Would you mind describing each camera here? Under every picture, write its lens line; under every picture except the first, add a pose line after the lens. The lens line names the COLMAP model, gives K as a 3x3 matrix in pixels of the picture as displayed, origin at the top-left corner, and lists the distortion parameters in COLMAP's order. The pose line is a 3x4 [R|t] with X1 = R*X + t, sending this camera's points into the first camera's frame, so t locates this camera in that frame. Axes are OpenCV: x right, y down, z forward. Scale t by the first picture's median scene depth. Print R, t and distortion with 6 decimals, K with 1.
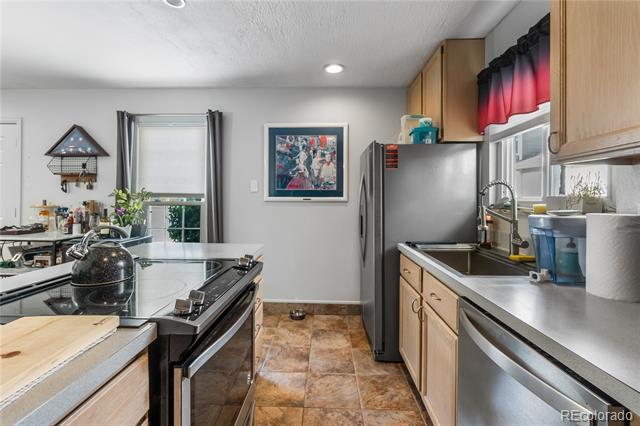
lens RADIAL K [[277.5, 0, 320.6], [0, 277.5, 212.7], [0, 0, 1]] dist [-0.000863, 0.000245]
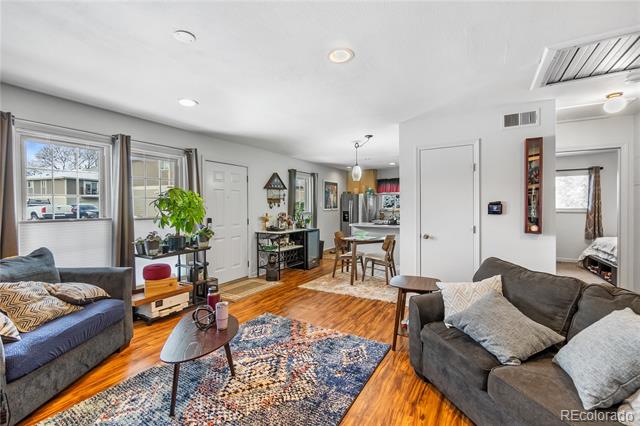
lens RADIAL K [[280.9, 0, 318.3], [0, 280.9, 209.2], [0, 0, 1]] dist [0.000084, 0.000123]
pose [[0.477080, -0.026704, 0.878454, -2.469501], [0.048247, 0.998827, 0.004161, -0.062187], [-0.877534, 0.040398, 0.477809, -0.180078]]
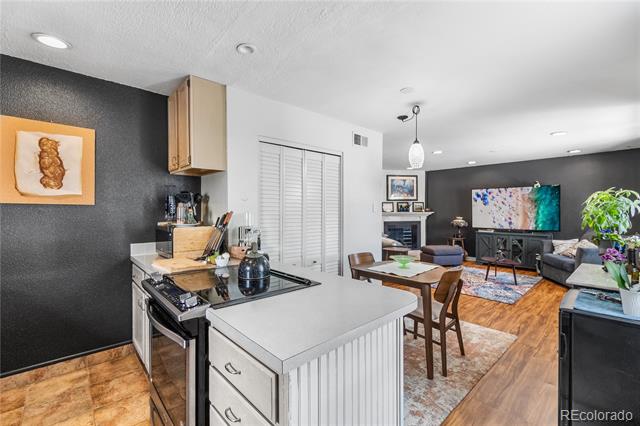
lens RADIAL K [[282.3, 0, 320.0], [0, 282.3, 213.0], [0, 0, 1]] dist [-0.001164, 0.000169]
pose [[-0.708887, -0.008353, -0.705272, 0.056741], [-0.038414, 0.998903, 0.026781, -0.063376], [0.704275, 0.046077, -0.708431, 0.889709]]
